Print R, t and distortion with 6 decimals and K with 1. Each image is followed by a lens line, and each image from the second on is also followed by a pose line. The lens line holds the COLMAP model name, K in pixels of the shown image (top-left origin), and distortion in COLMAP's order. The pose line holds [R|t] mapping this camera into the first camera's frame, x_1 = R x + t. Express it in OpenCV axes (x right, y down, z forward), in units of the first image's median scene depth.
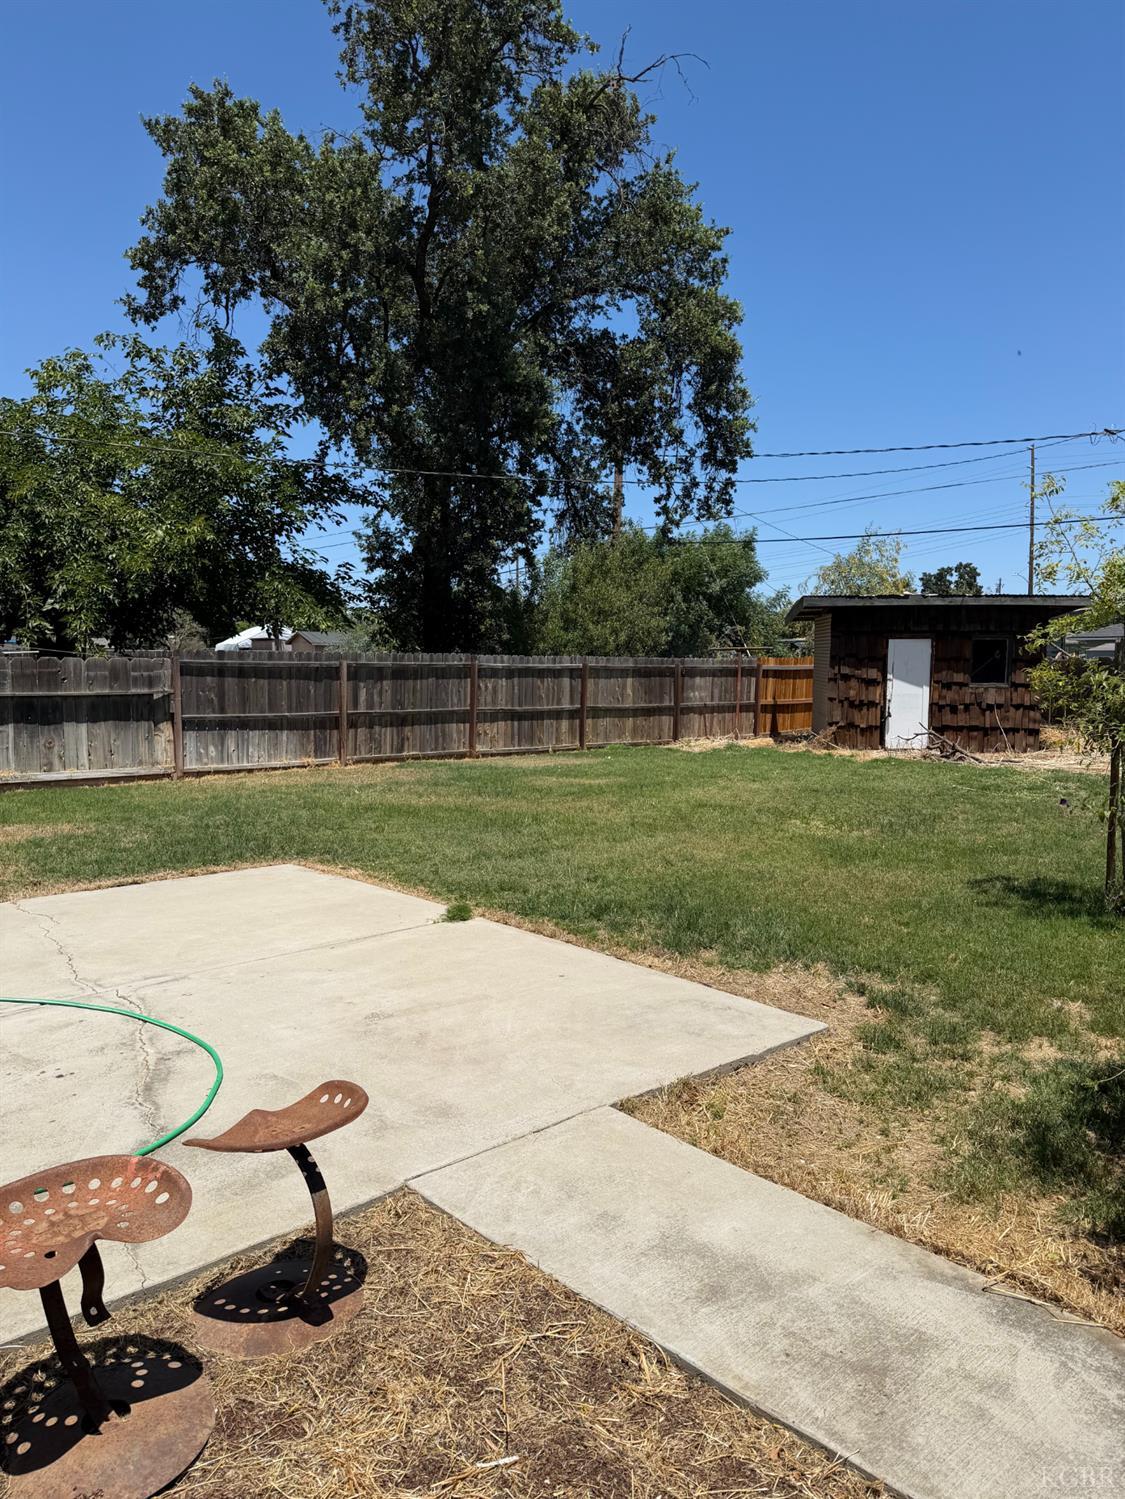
lens RADIAL K [[1042.7, 0, 563.5], [0, 1042.7, 758.0], [0, 0, 1]] dist [0.054708, -0.002983]
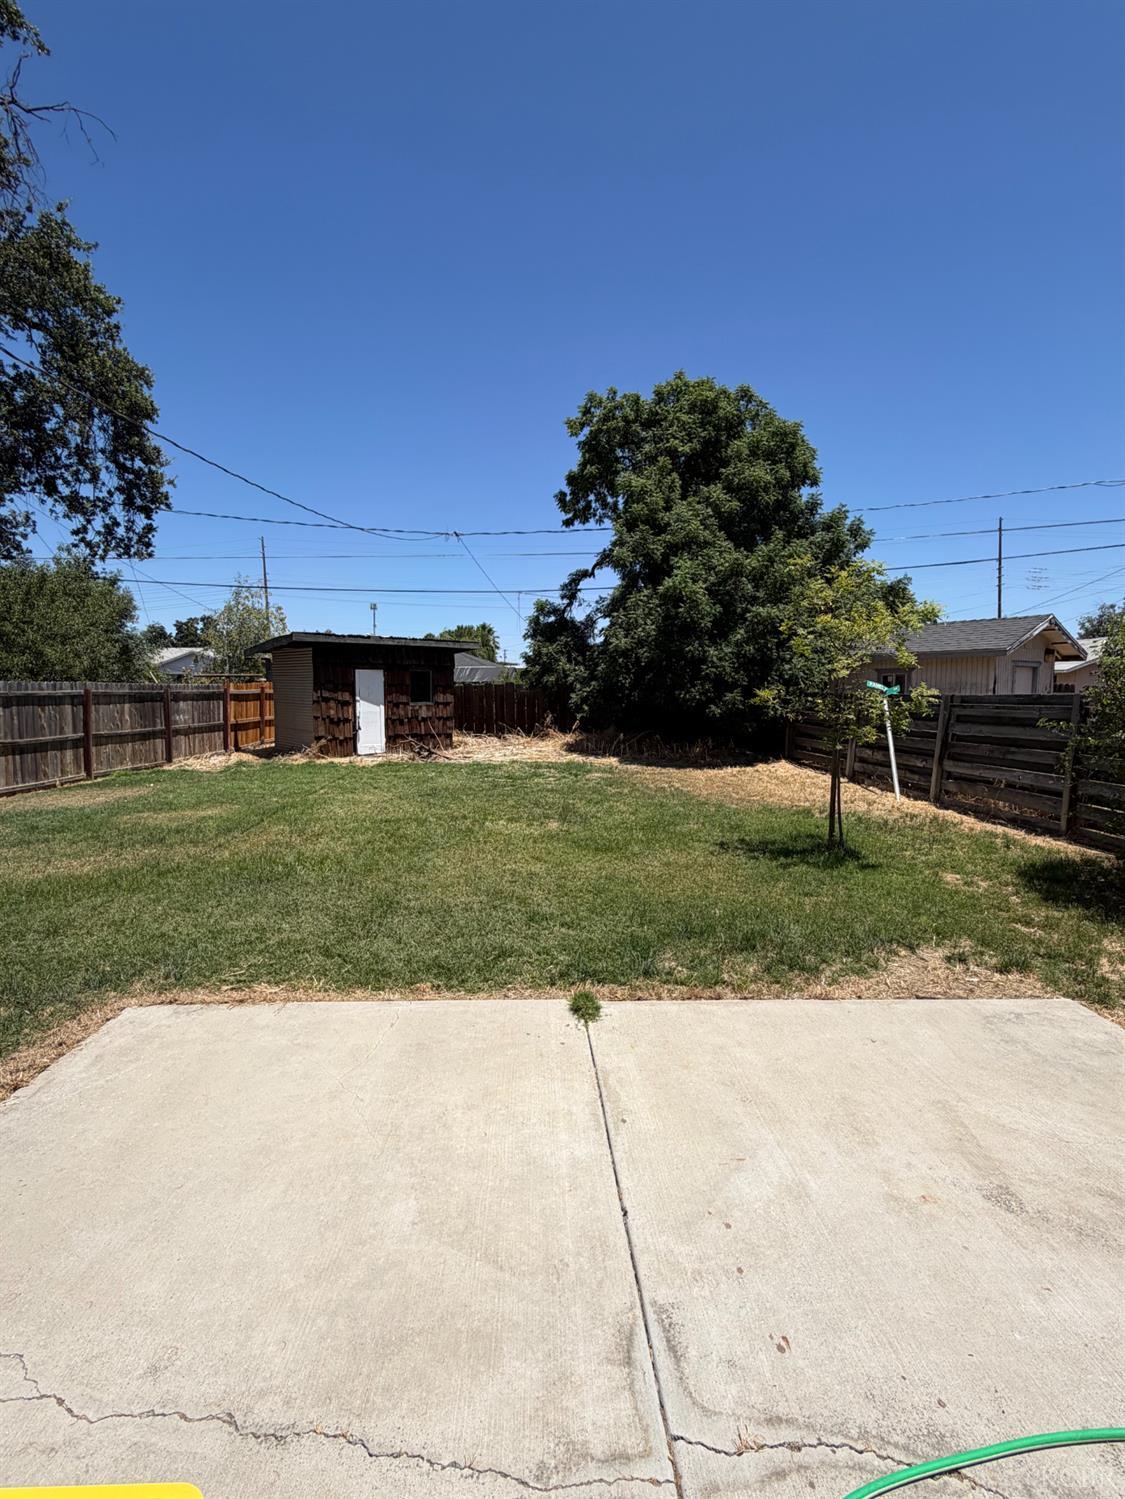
lens RADIAL K [[723.8, 0, 557.0], [0, 723.8, 735.8], [0, 0, 1]] dist [0.001541, 0.000911]
pose [[0.664577, -0.054737, 0.745212, -0.188153], [0.071284, 0.997409, 0.009690, -0.023439], [-0.743812, 0.046682, 0.666757, 0.230363]]
